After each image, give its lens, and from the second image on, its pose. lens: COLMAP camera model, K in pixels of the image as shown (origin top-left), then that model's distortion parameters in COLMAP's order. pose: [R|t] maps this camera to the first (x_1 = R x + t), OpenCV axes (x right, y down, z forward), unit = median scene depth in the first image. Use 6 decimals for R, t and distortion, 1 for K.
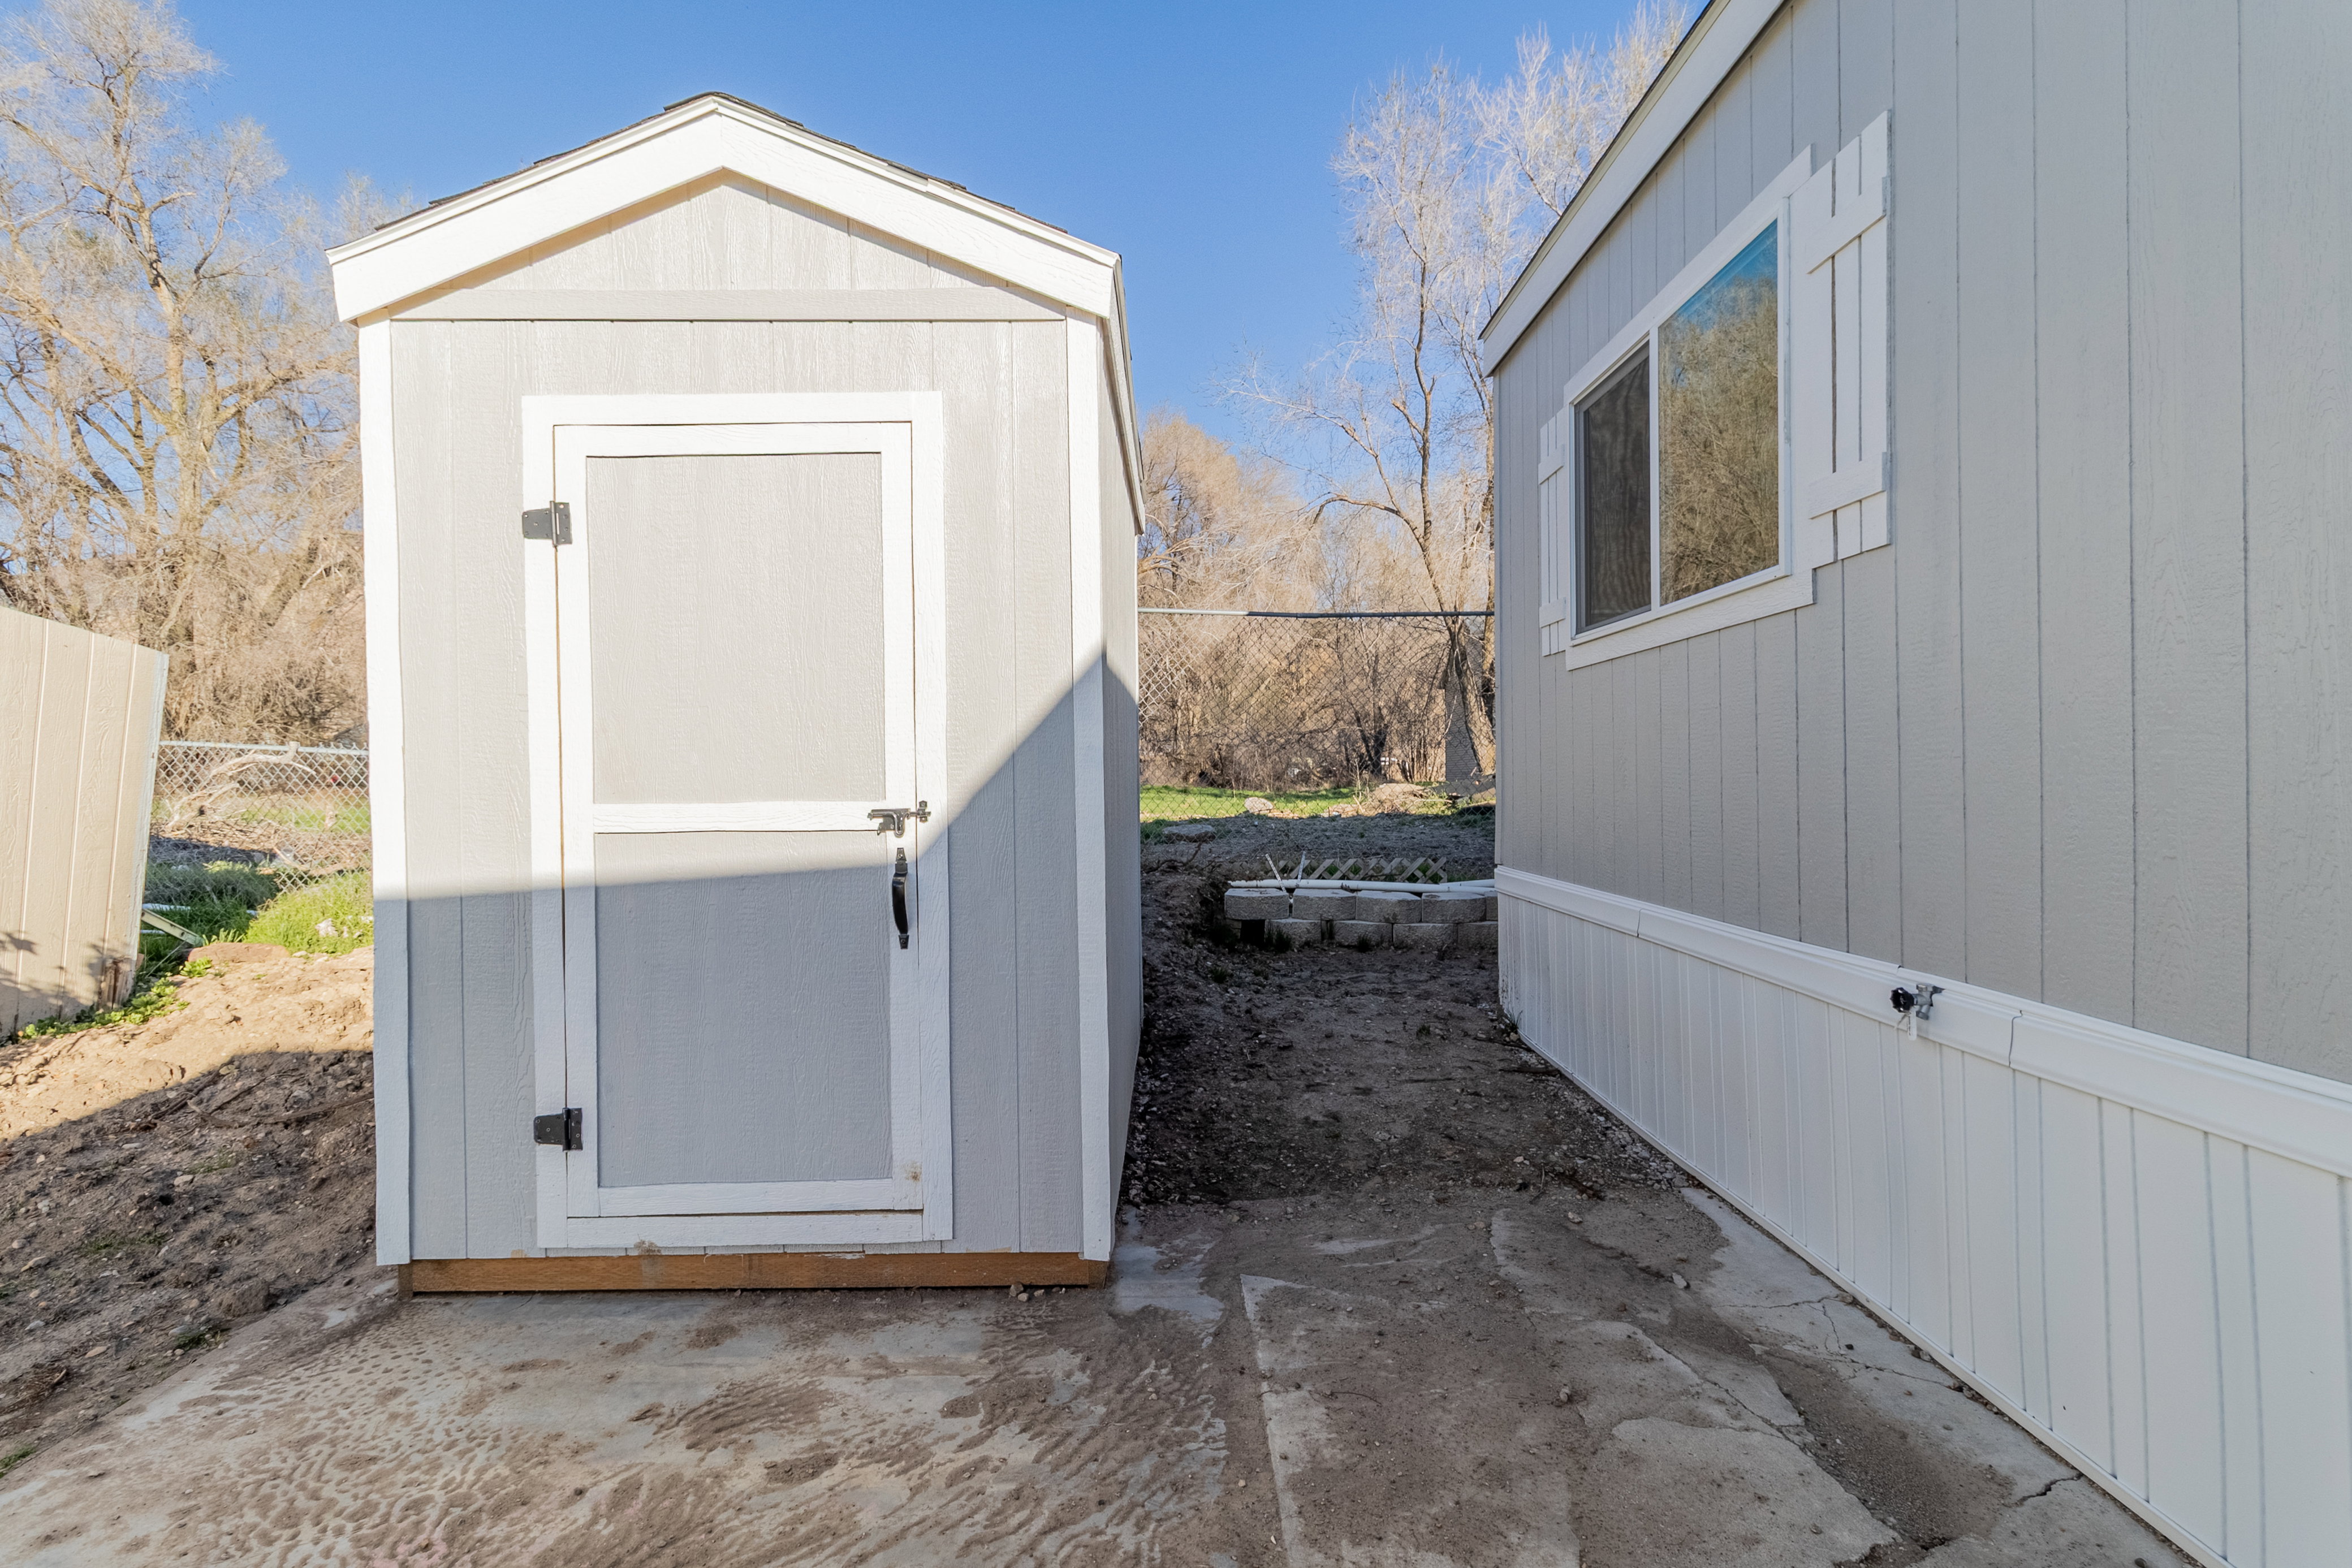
lens RADIAL K [[1111.1, 0, 1178.6], [0, 1111.1, 772.4], [0, 0, 1]] dist [-0.000832, 0.000013]
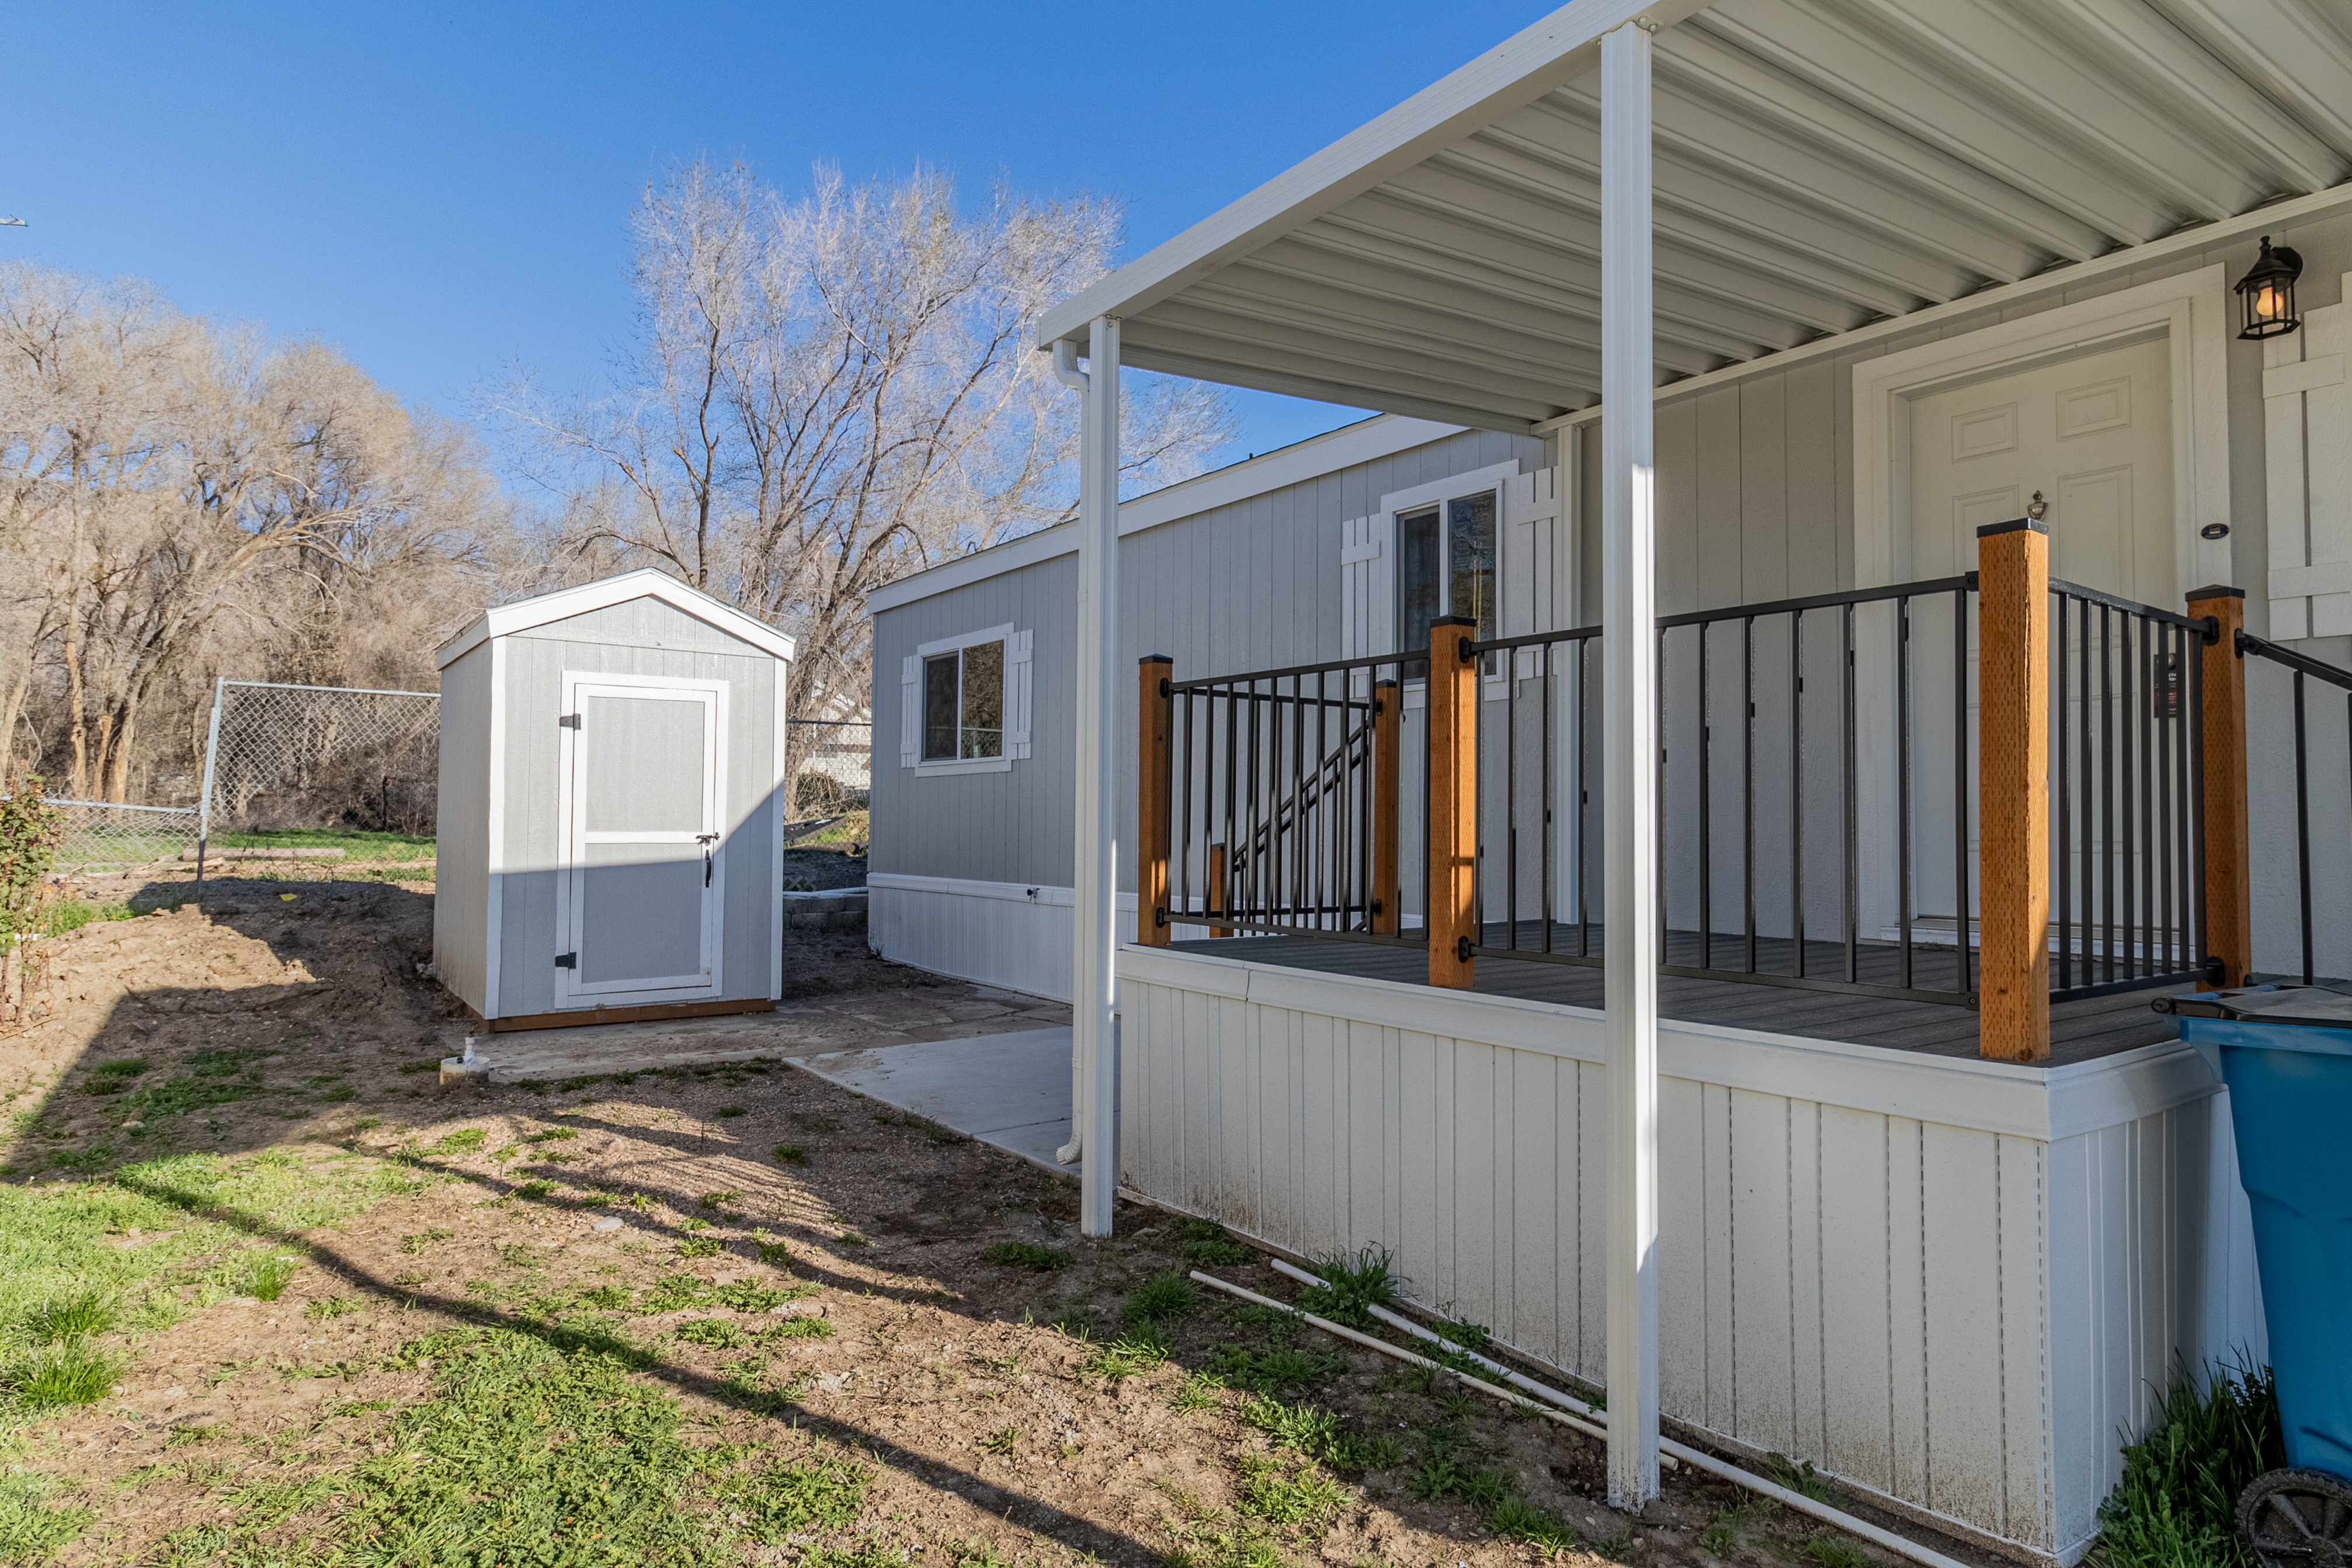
lens RADIAL K [[1311.1, 0, 1182.6], [0, 1311.1, 773.2], [0, 0, 1]] dist [0.000383, 0.000129]
pose [[0.810240, 0.037746, 0.584882, -1.164718], [-0.017520, 0.999038, -0.040203, -0.009536], [-0.585837, 0.022327, 0.810121, -2.213533]]
